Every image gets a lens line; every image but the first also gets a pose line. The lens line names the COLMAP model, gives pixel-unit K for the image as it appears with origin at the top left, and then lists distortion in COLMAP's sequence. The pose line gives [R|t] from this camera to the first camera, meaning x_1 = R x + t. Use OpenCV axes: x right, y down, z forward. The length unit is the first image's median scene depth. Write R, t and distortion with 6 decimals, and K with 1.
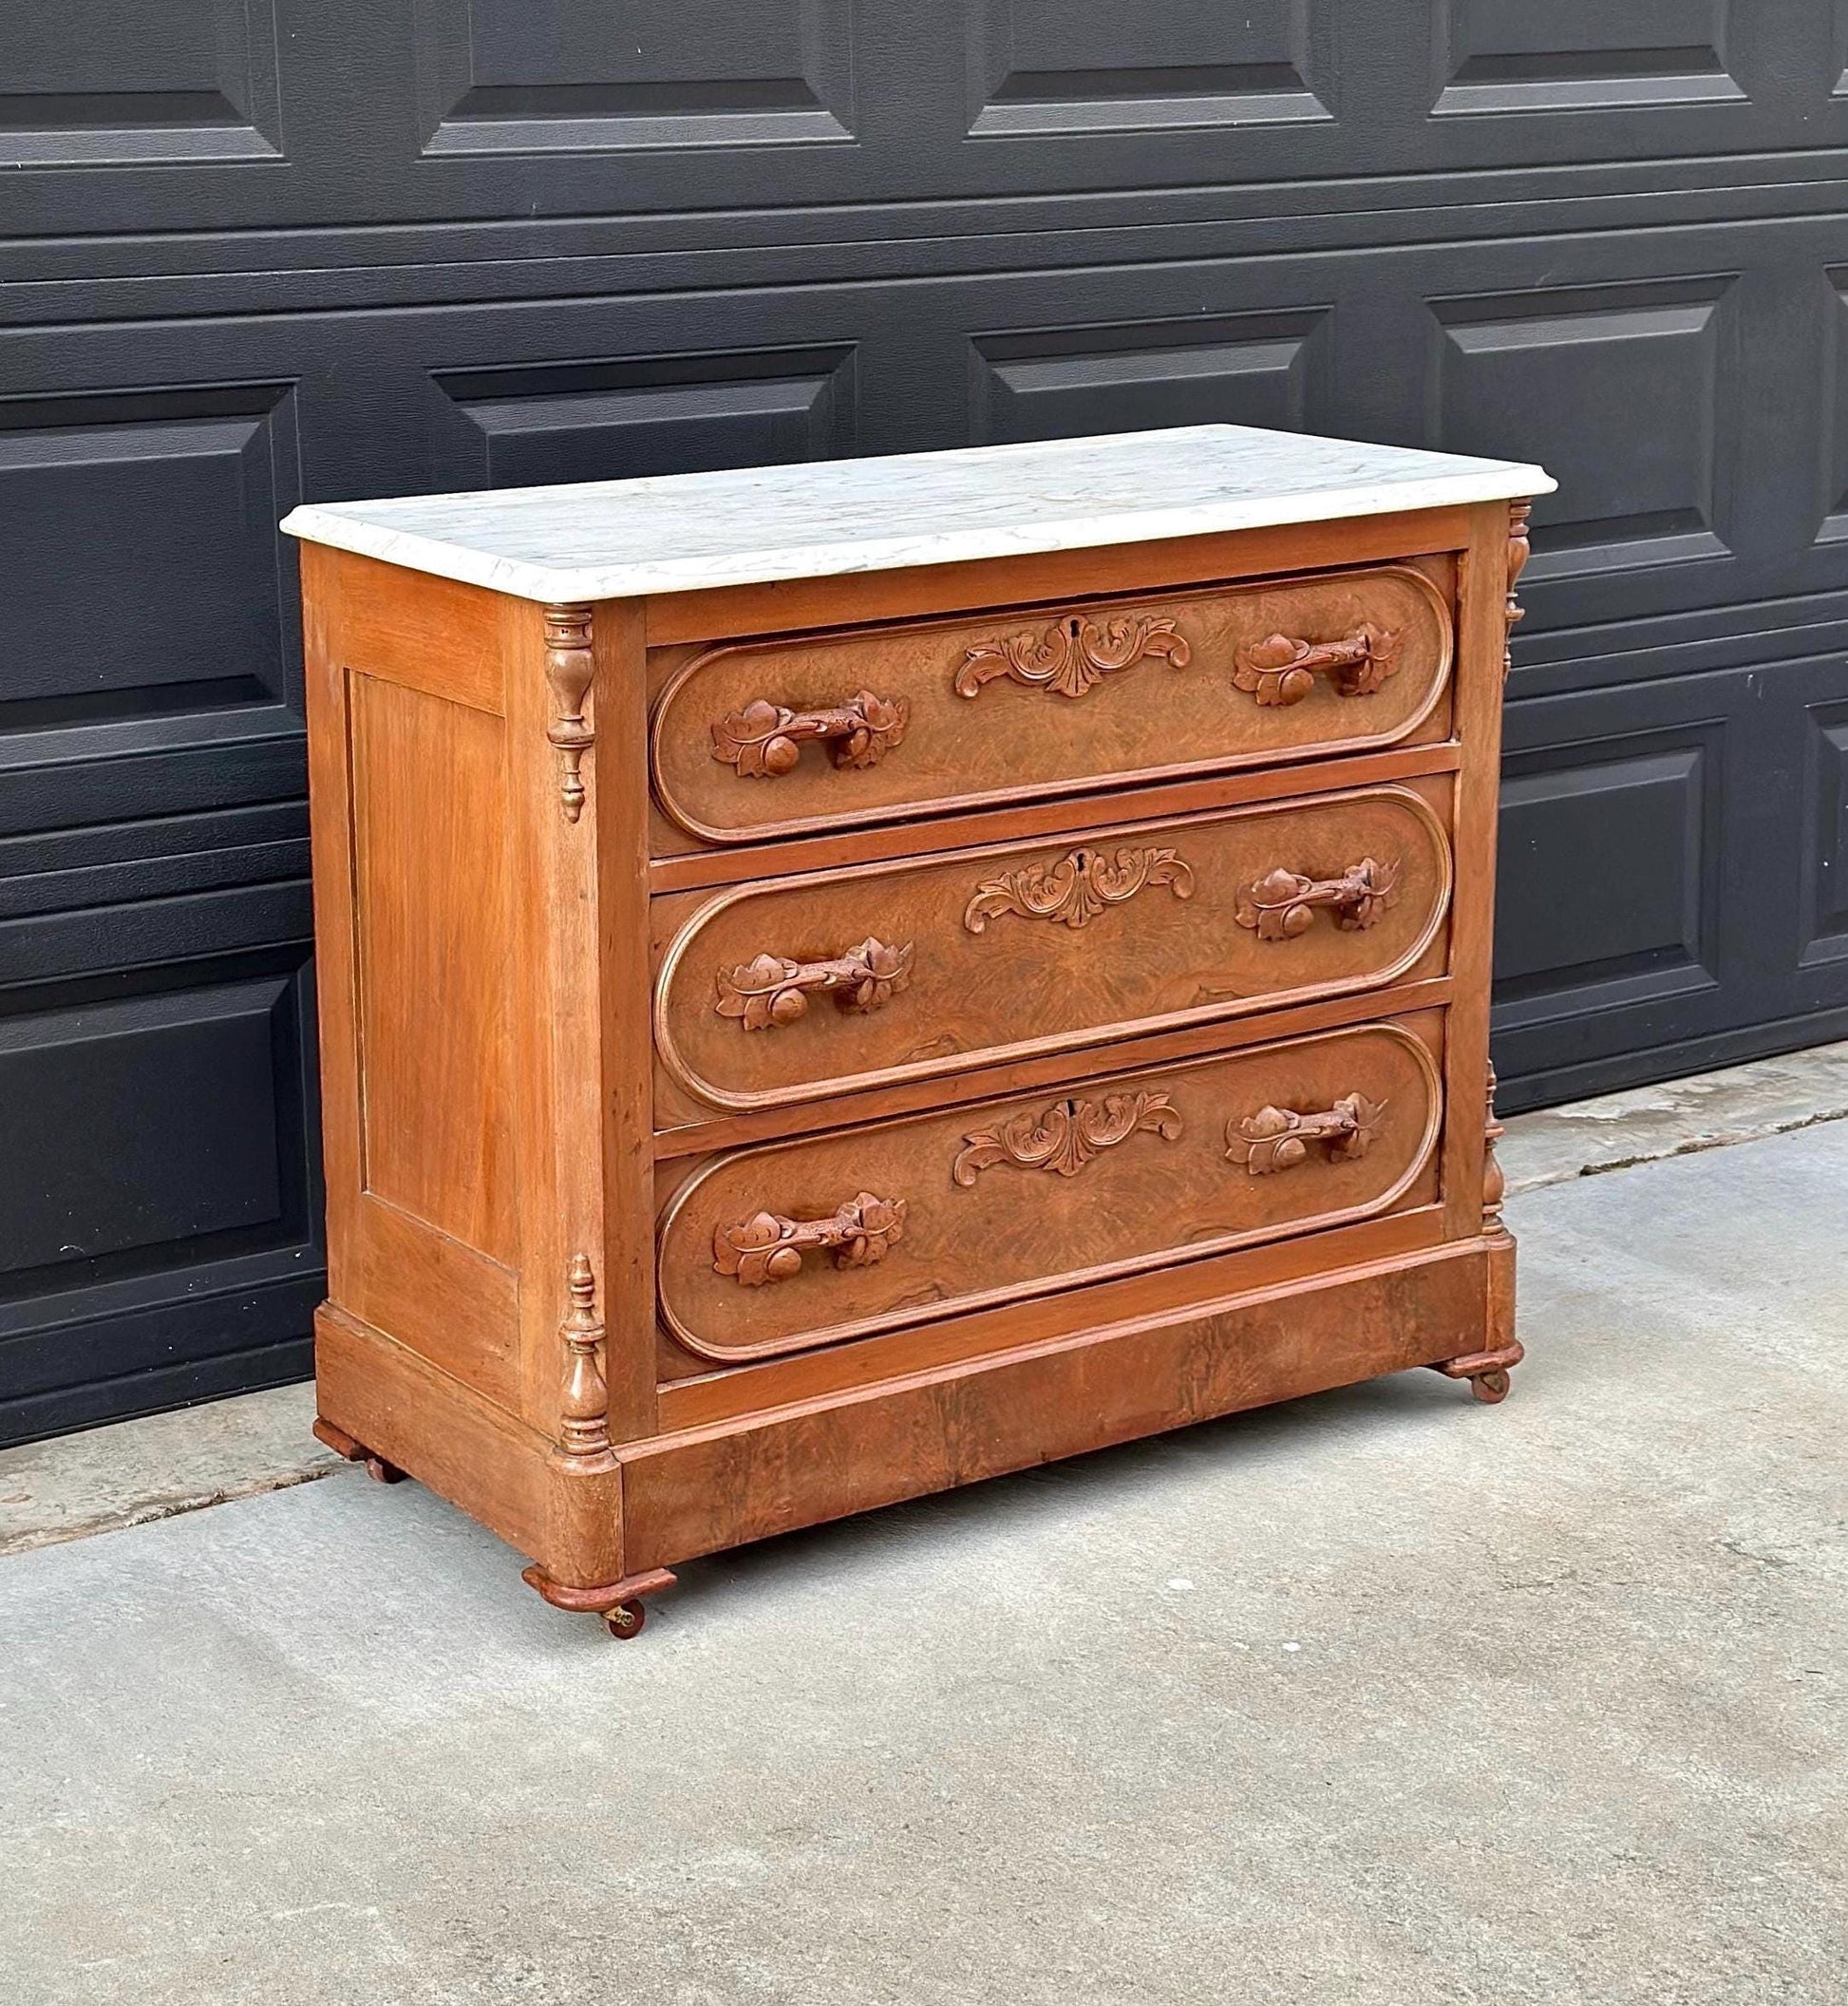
lens RADIAL K [[3785.8, 0, 762.3], [0, 3785.8, 918.0], [0, 0, 1]] dist [0.081410, 0.160673]
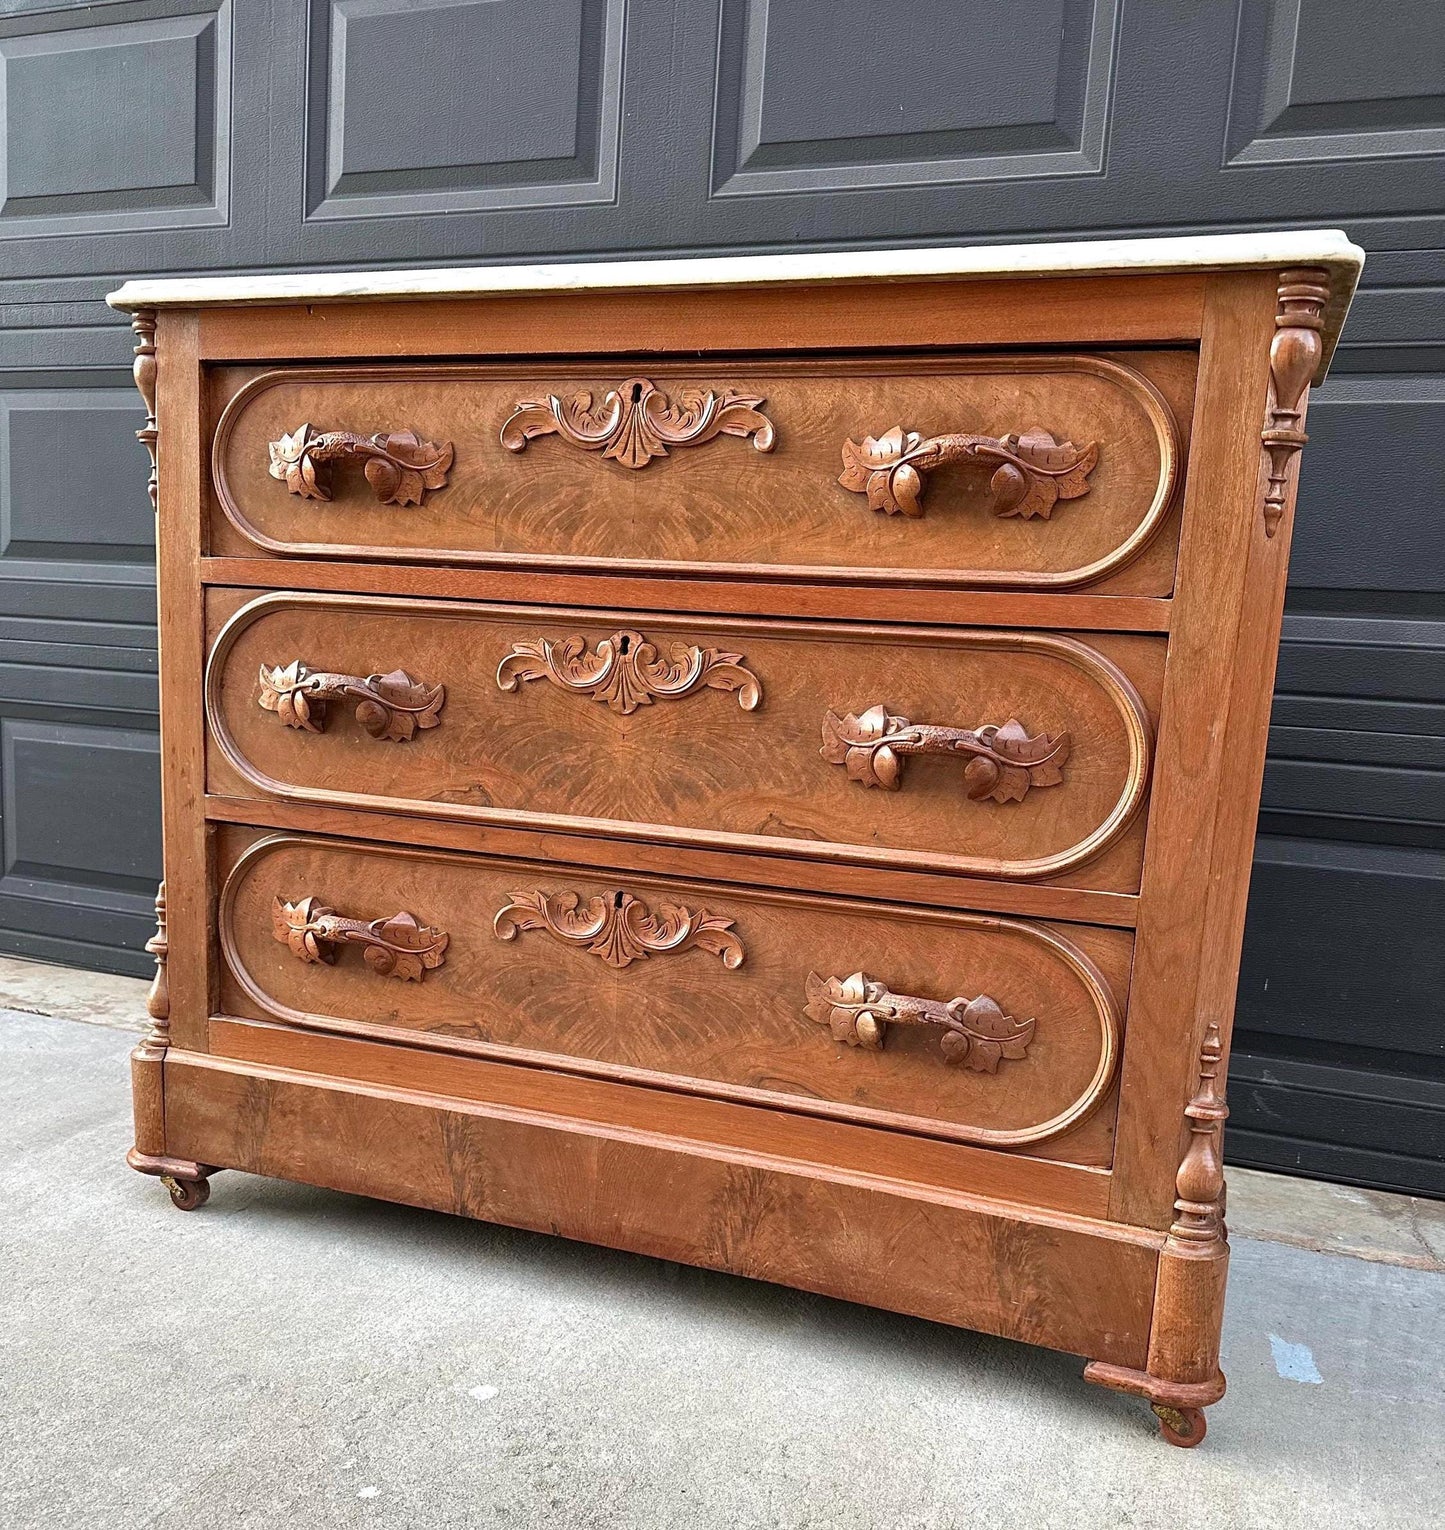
lens RADIAL K [[1346.8, 0, 725.2], [0, 1346.8, 885.7], [0, 0, 1]] dist [0.187853, -0.399405]
pose [[0.600800, 0.182114, -0.778379, 0.387291], [-0.249046, 0.967887, 0.034224, 0.027599], [0.759615, 0.173291, 0.626861, 0.810581]]
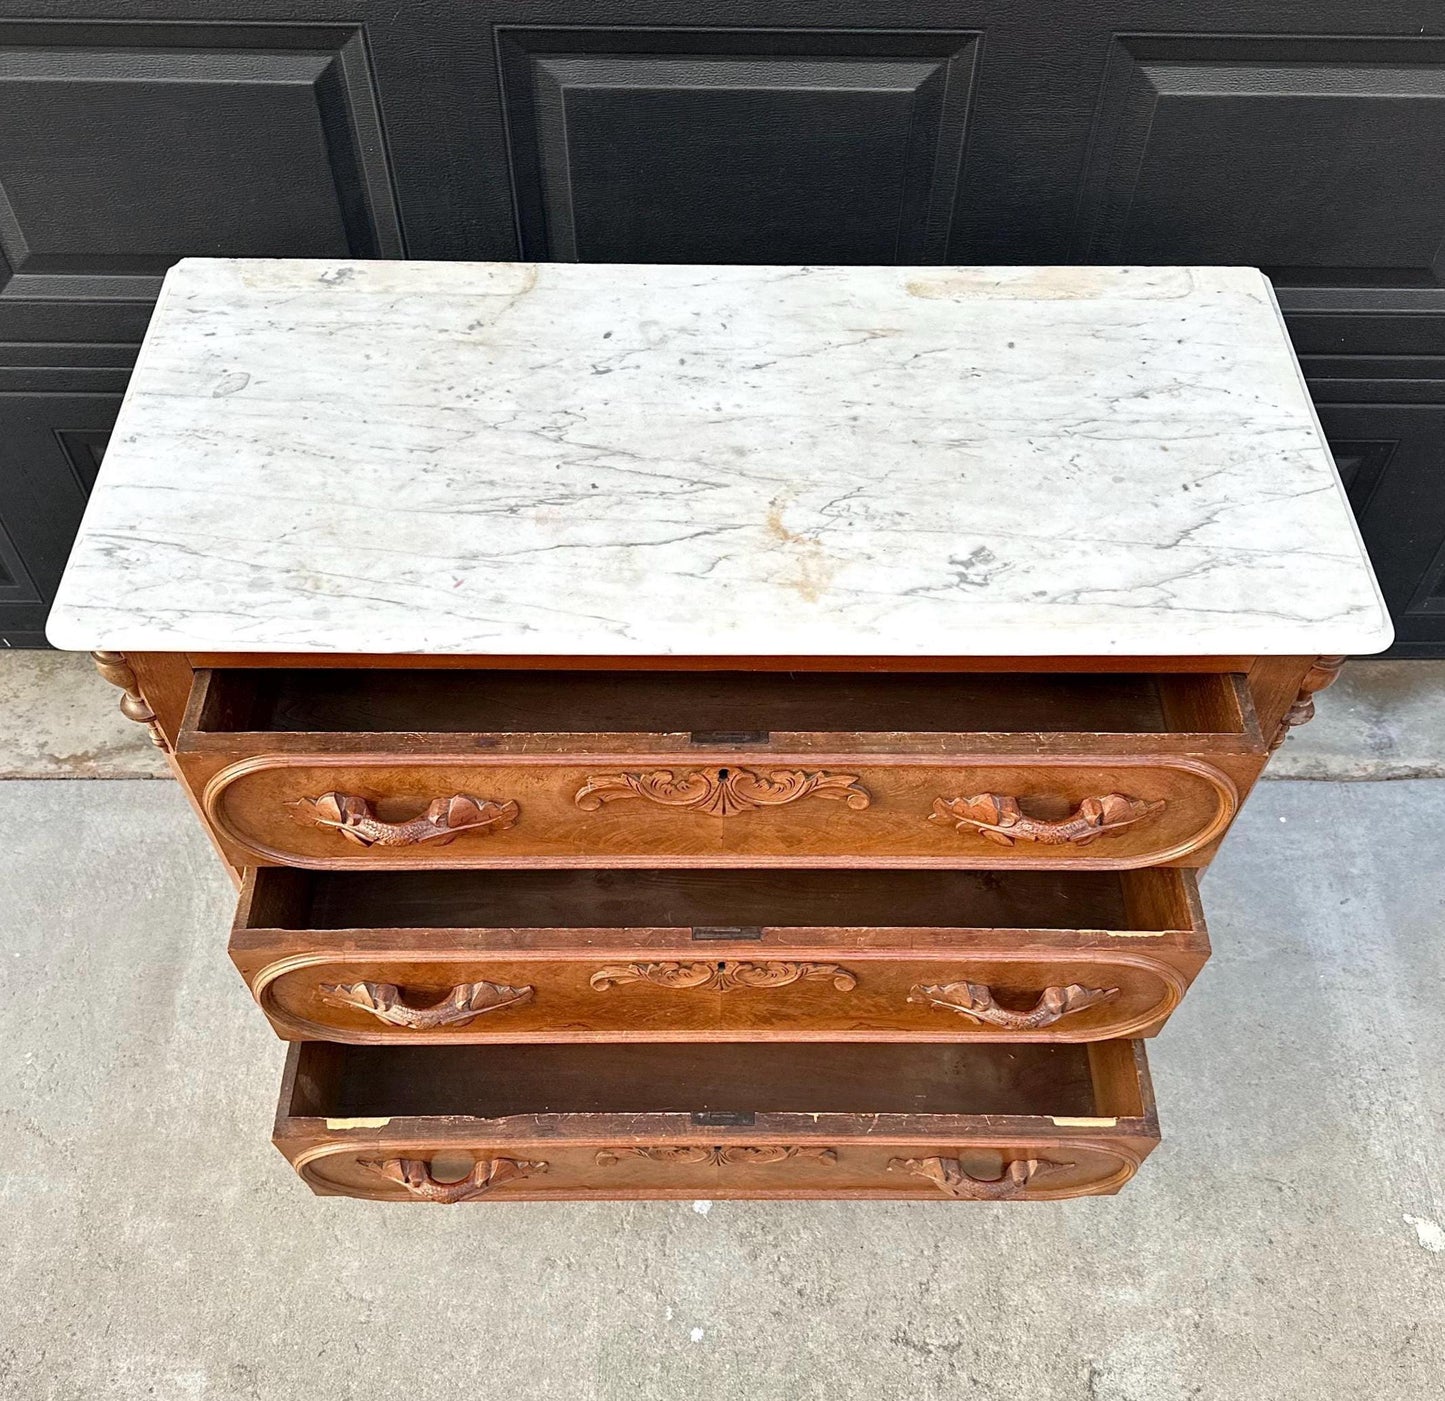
lens RADIAL K [[1435.7, 0, 724.7], [0, 1435.7, 772.0], [0, 0, 1]] dist [0.007667, 0.002123]
pose [[0.843159, 0.451645, -0.291719, 0.201213], [-0.150097, 0.718718, 0.678908, -0.311040], [0.516289, -0.528641, 0.673784, 0.726267]]
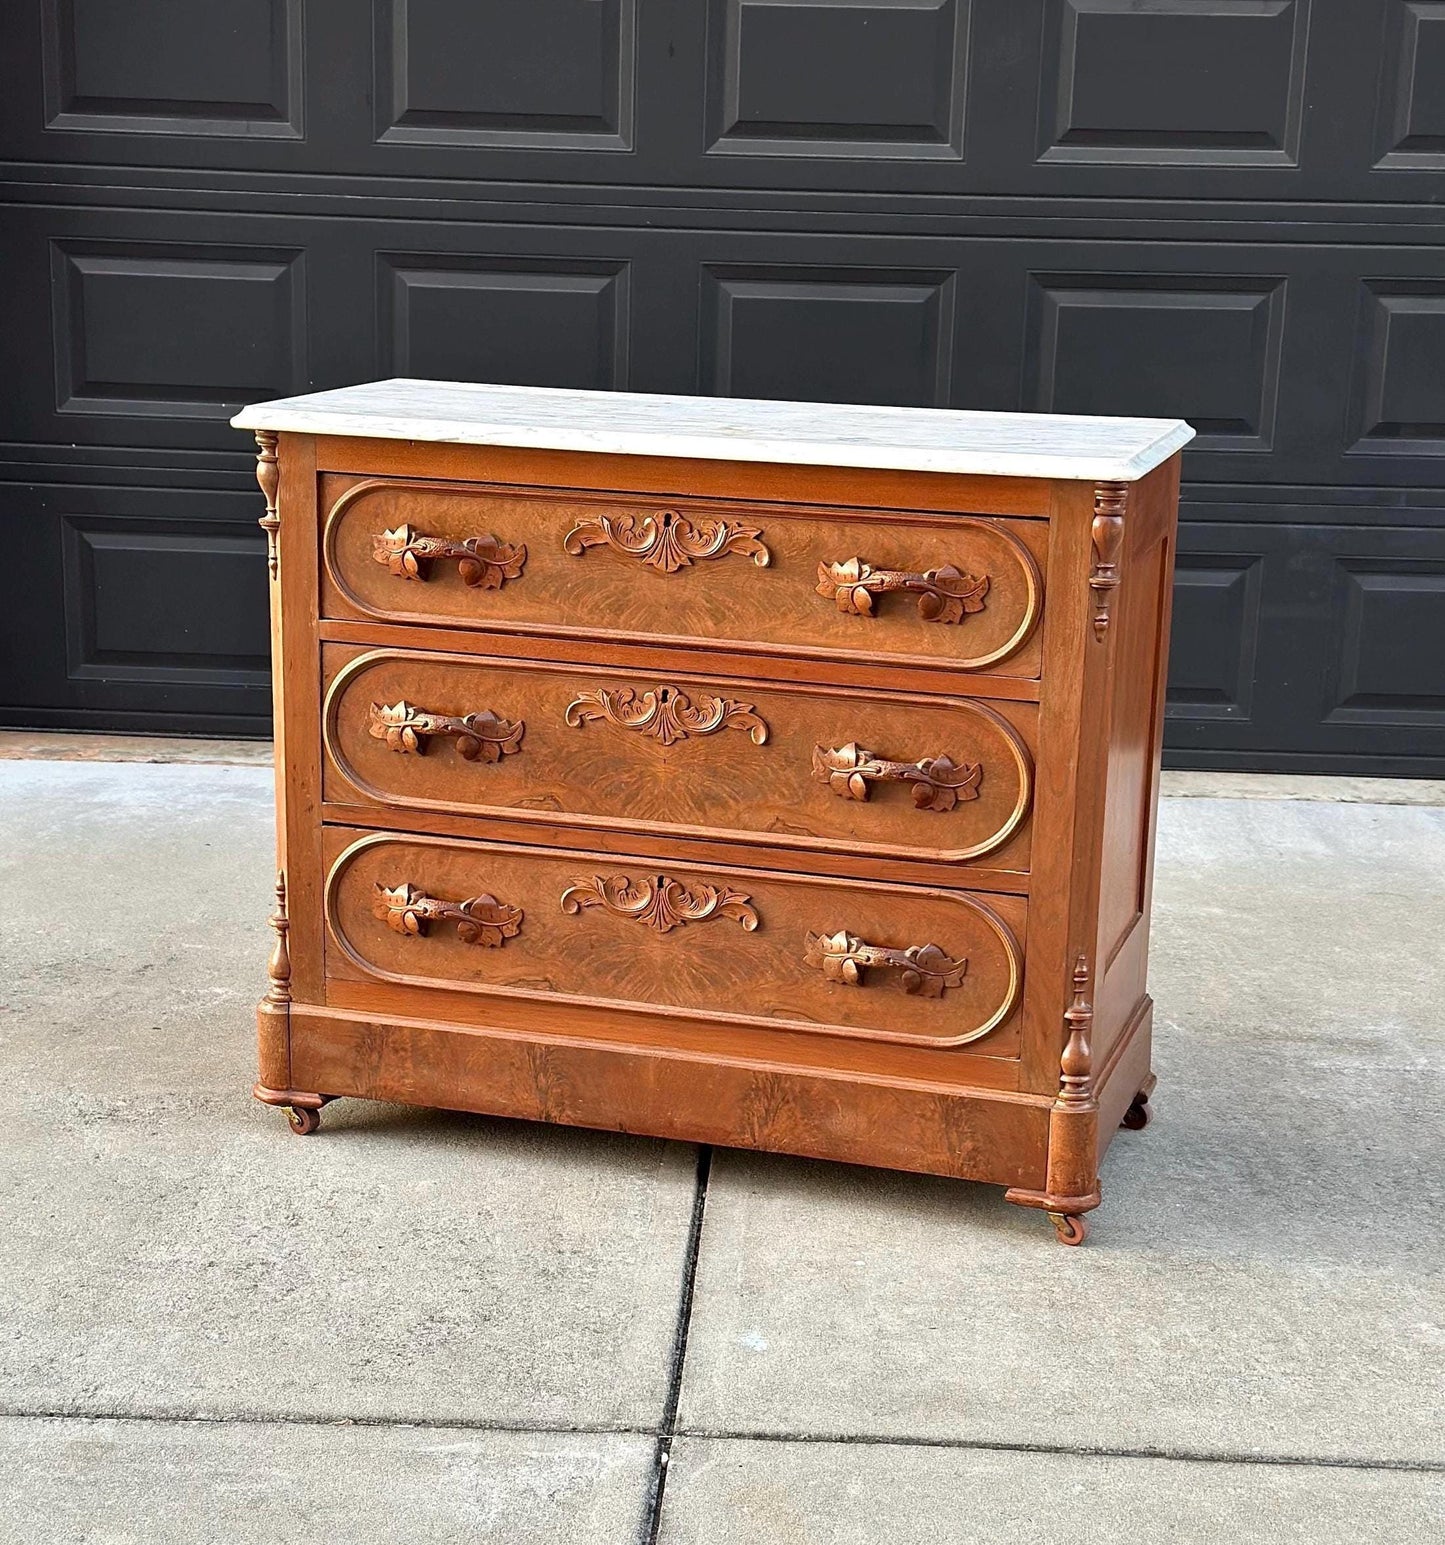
lens RADIAL K [[2705.7, 0, 725.1], [0, 2705.7, 908.1], [0, 0, 1]] dist [0.129349, -0.086924]
pose [[0.642622, 0.233443, -0.729754, 0.817431], [-0.213803, 0.969256, 0.121783, -0.063389], [0.735748, 0.077763, 0.672777, 0.376367]]
